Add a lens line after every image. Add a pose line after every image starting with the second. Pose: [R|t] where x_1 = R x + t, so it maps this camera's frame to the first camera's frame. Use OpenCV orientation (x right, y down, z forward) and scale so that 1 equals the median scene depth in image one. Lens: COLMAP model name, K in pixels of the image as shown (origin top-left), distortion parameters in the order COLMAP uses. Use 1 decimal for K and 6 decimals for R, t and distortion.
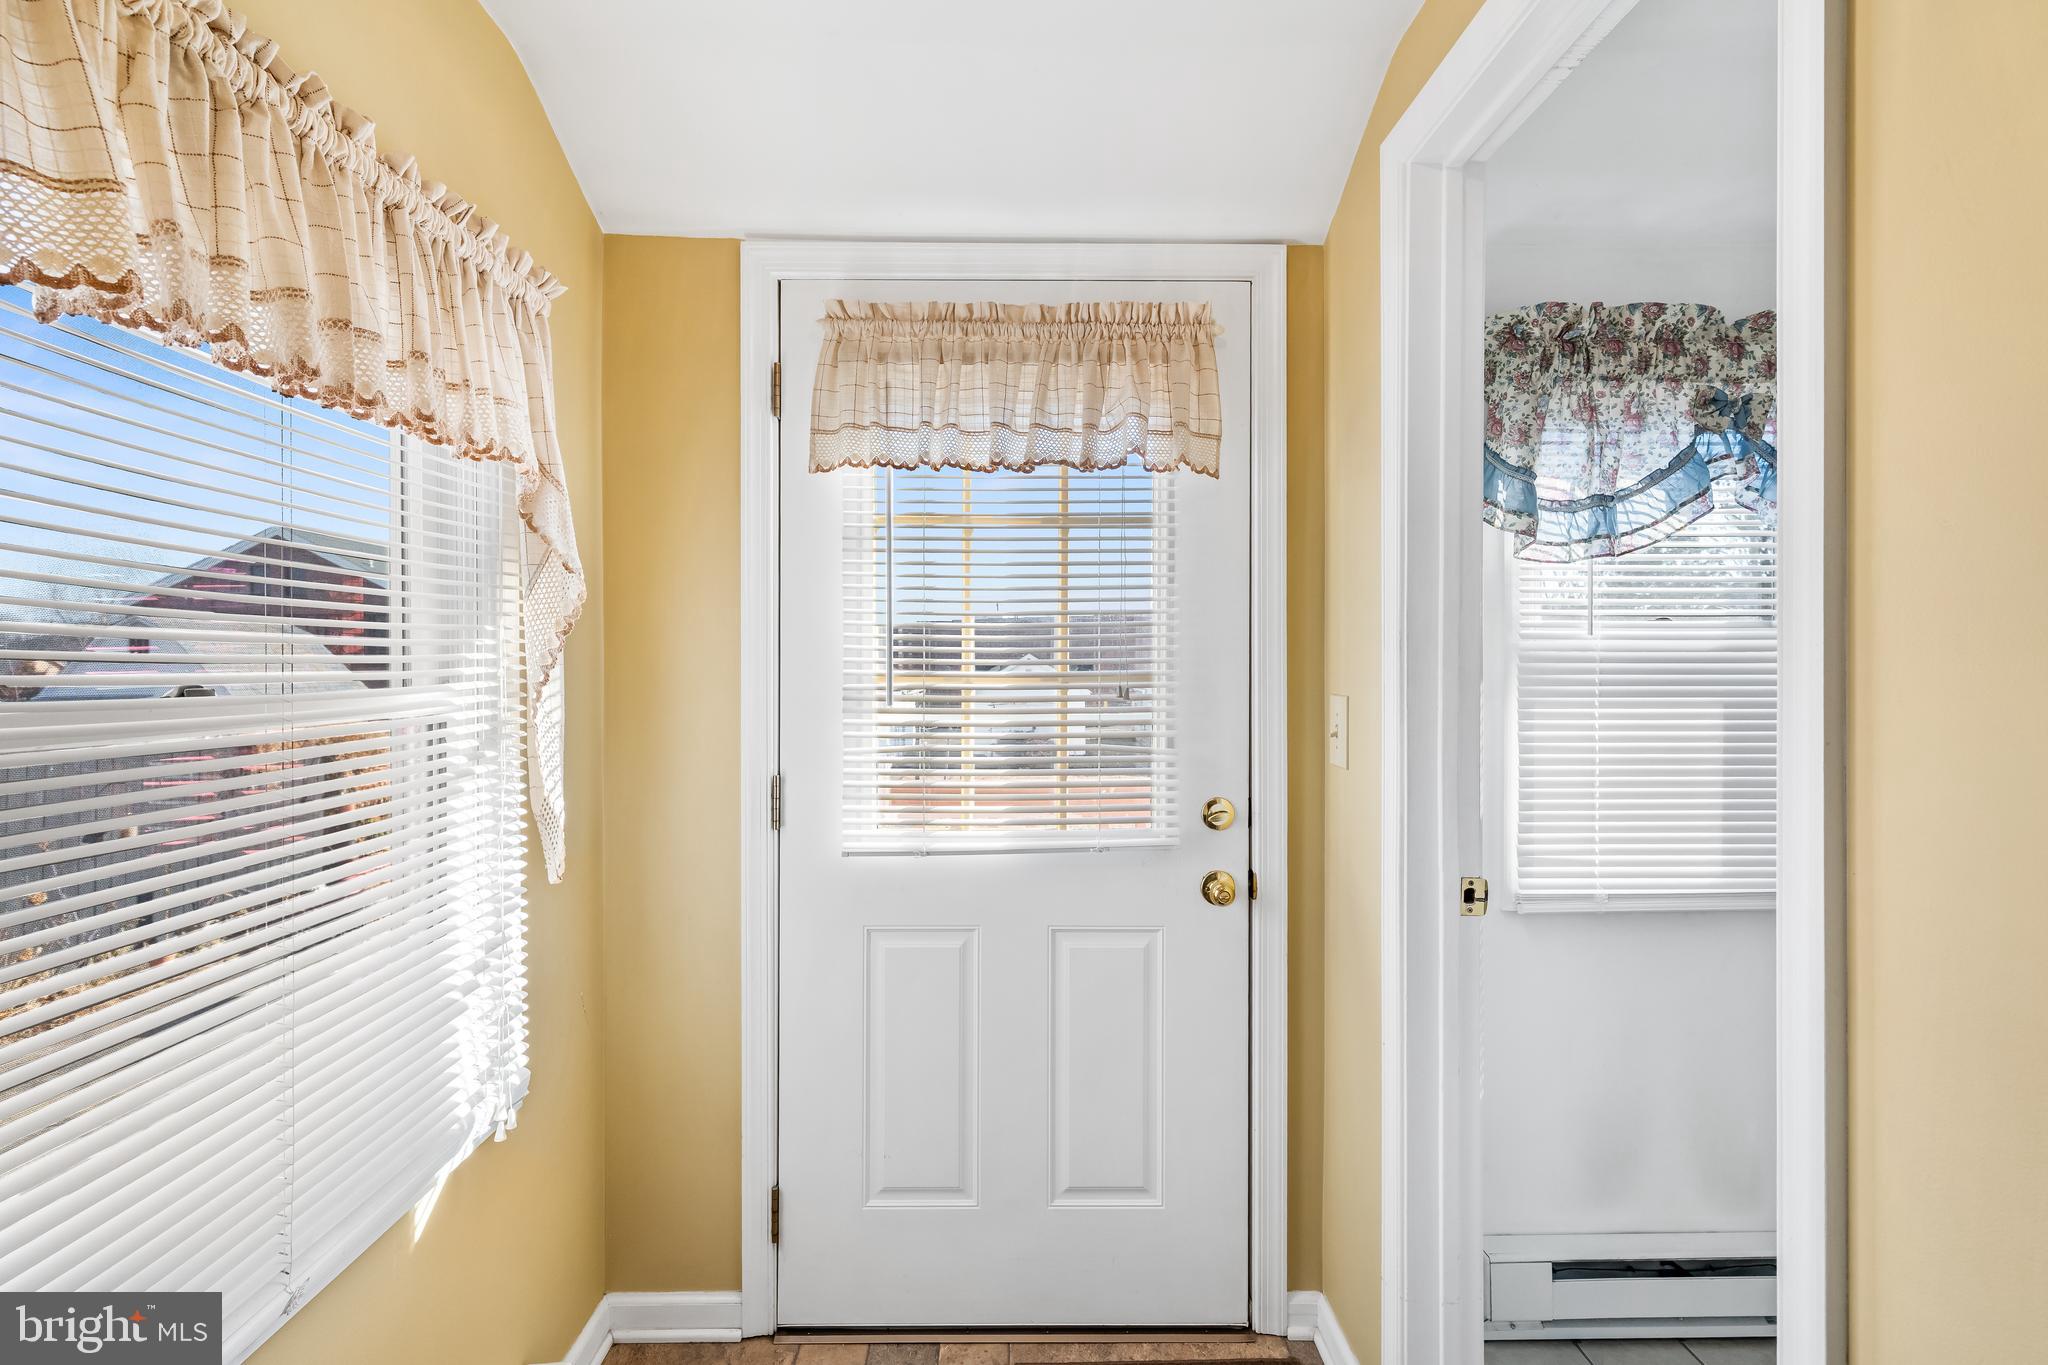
lens RADIAL K [[973.6, 0, 1018.1], [0, 973.6, 673.9], [0, 0, 1]] dist [-0.001024, 0.000802]
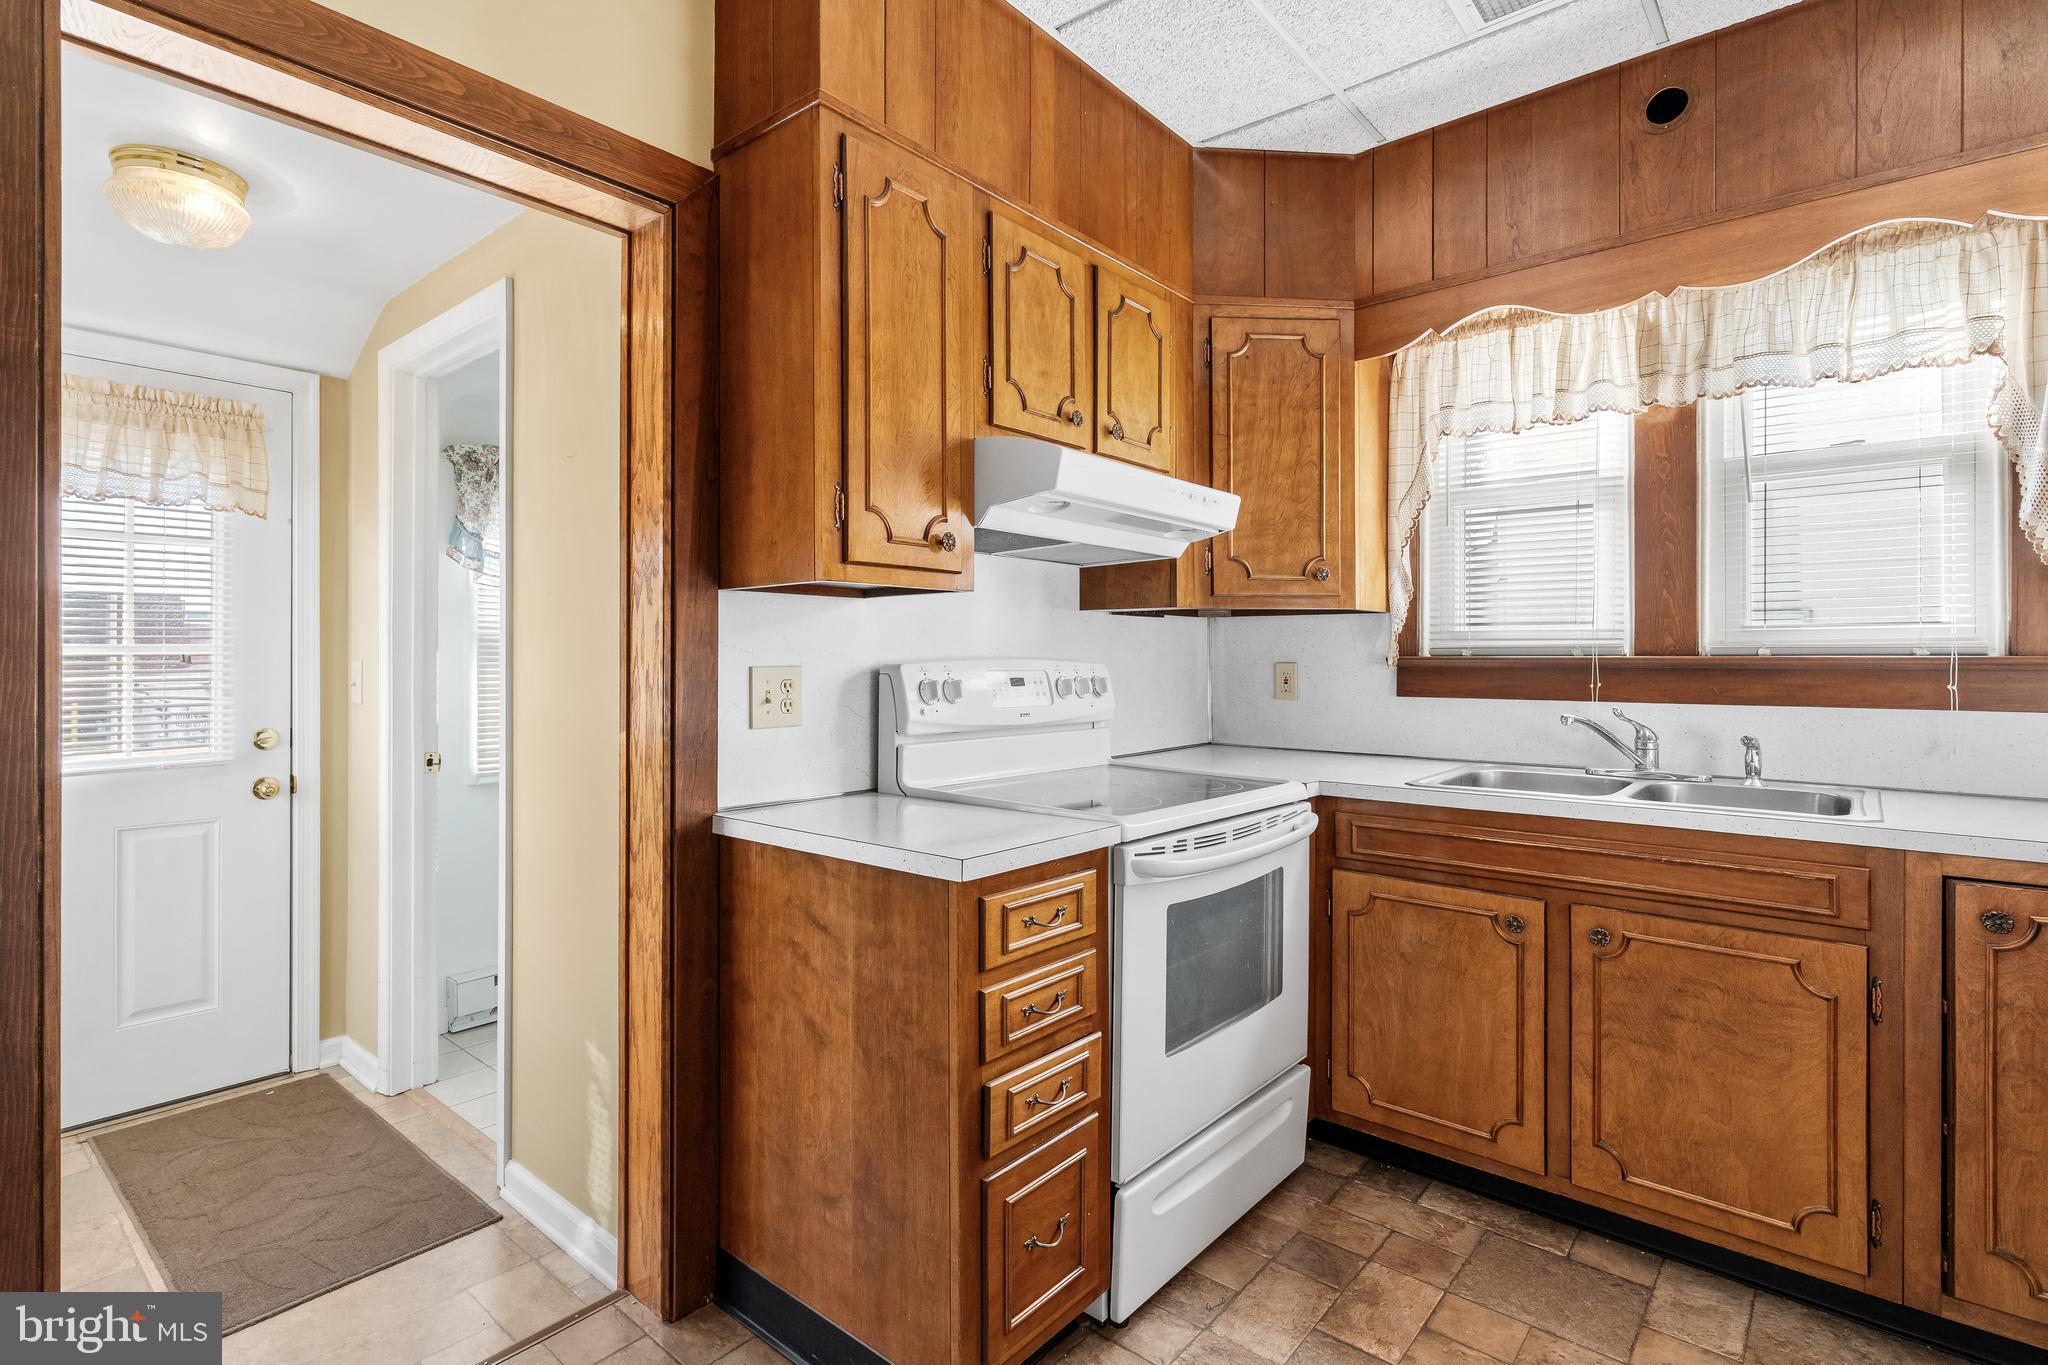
lens RADIAL K [[973.6, 0, 1012.3], [0, 973.6, 659.2], [0, 0, 1]] dist [-0.001024, 0.000802]
pose [[0.649891, 0.001940, 0.760025, -0.197214], [0.003485, 0.999979, -0.005532, 0.032670], [-0.760020, 0.006244, 0.649870, -0.897855]]
